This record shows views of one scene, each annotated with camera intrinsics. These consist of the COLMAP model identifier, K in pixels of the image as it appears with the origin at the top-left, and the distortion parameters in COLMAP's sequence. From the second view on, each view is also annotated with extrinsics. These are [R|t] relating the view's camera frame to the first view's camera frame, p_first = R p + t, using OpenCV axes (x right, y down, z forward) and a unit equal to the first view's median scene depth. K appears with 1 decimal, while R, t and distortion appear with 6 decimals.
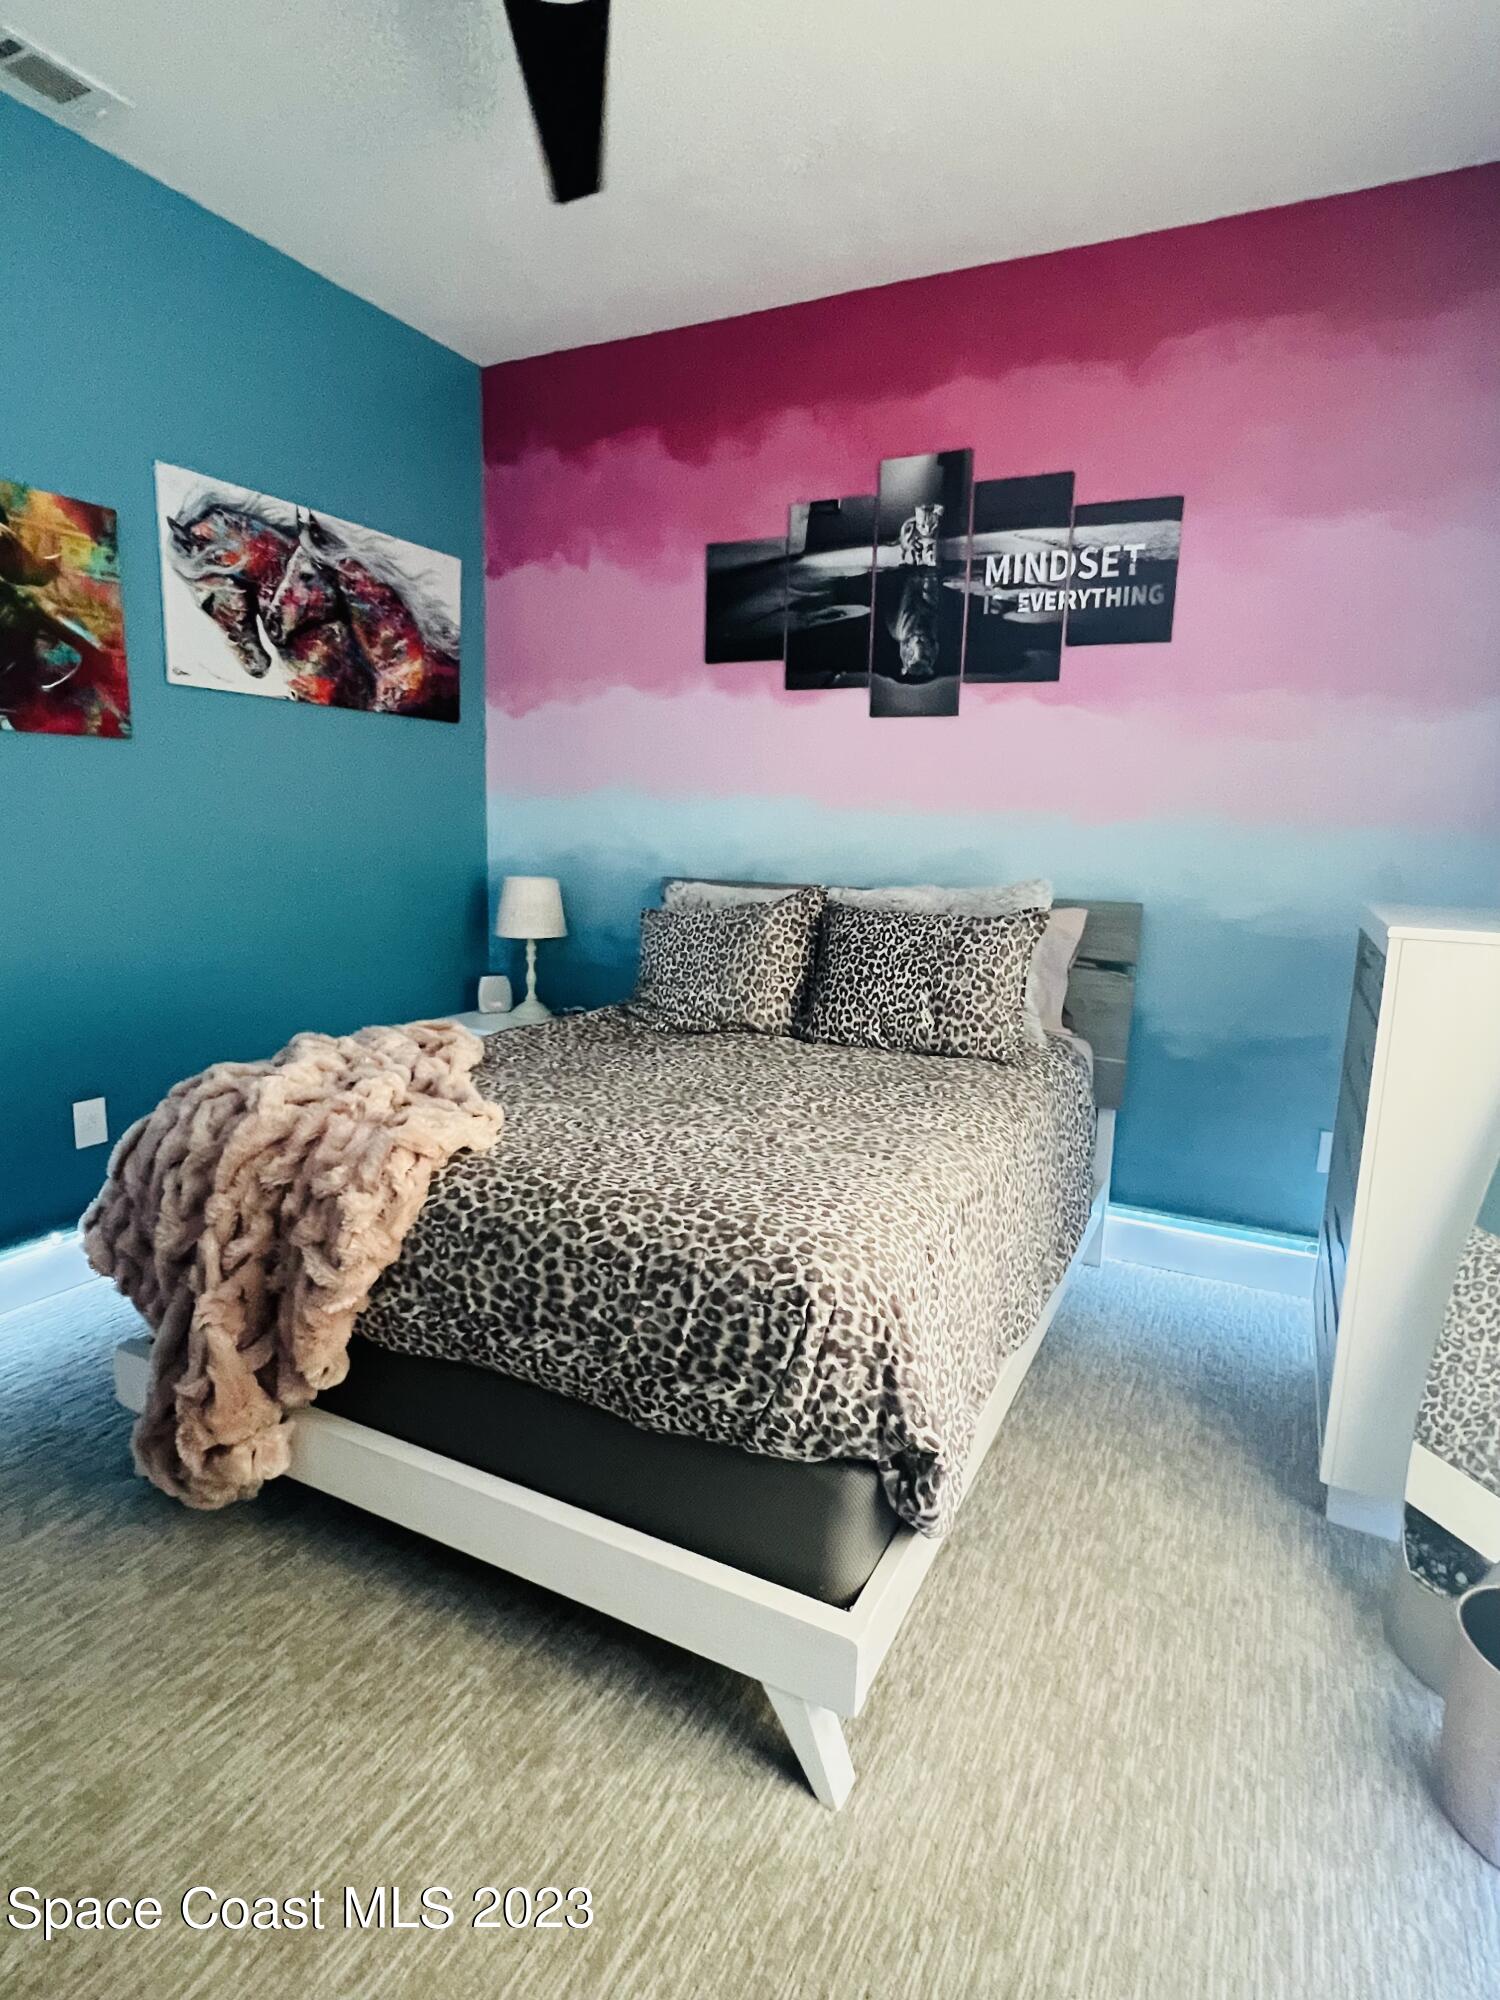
lens RADIAL K [[1060.1, 0, 752.0], [0, 1060.1, 997.9], [0, 0, 1]] dist [-0.001495, -0.000743]
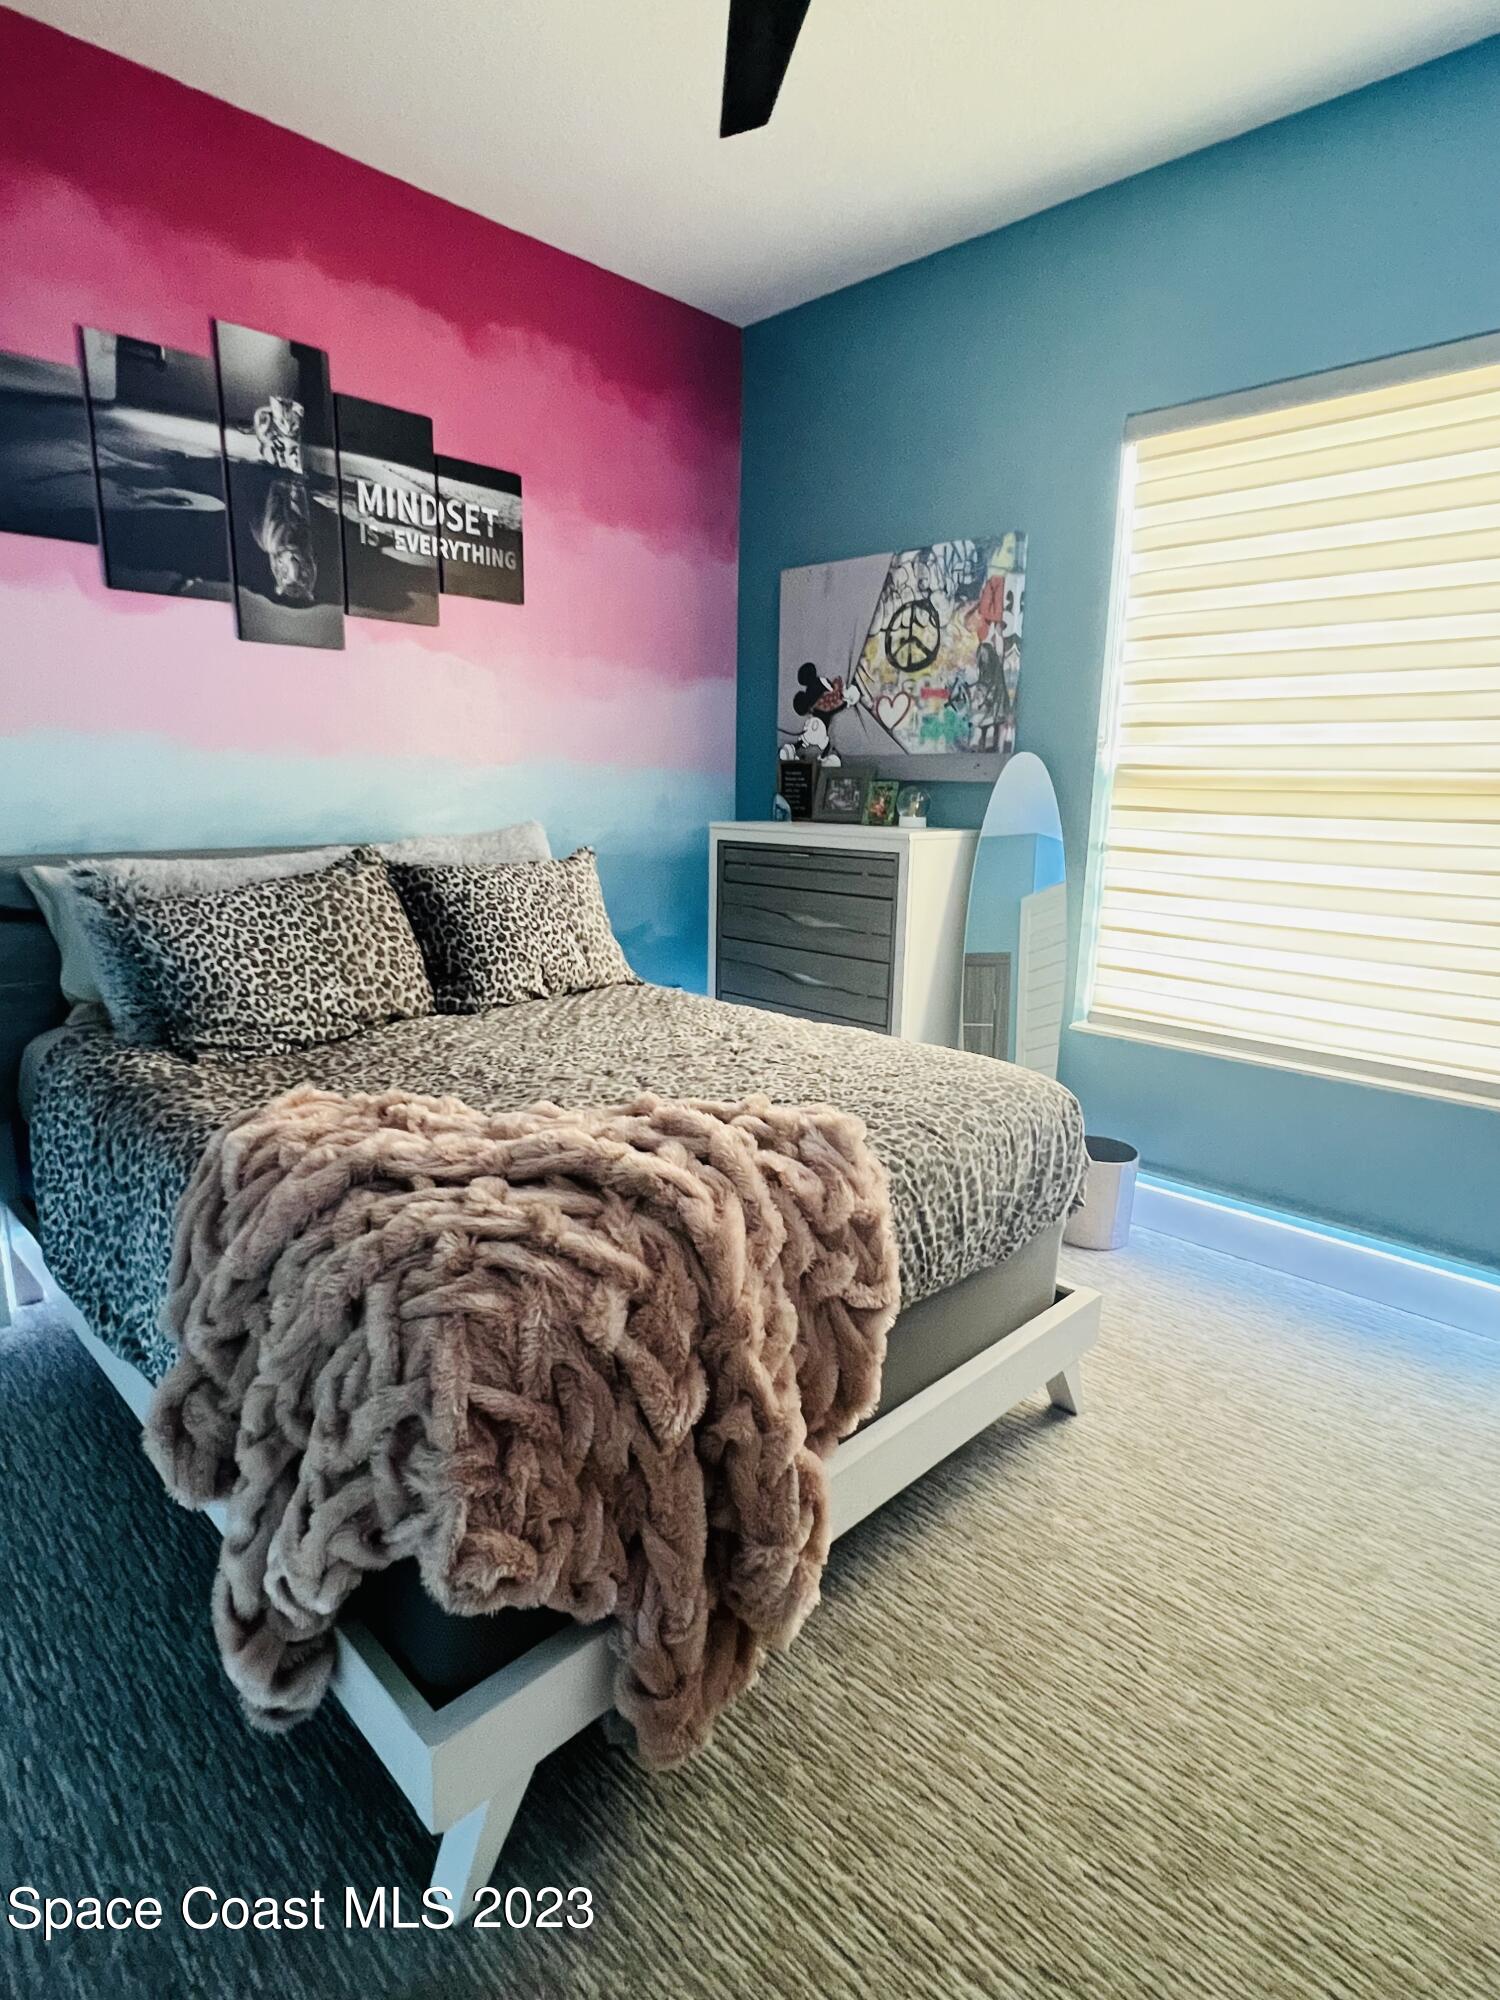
lens RADIAL K [[1060.1, 0, 754.3], [0, 1060.1, 994.5], [0, 0, 1]] dist [-0.001495, -0.000743]
pose [[0.310069, -0.215821, 0.925893, -0.646629], [0.147856, 0.972990, 0.177284, -0.090522], [-0.939146, 0.081929, 0.333604, 0.404222]]
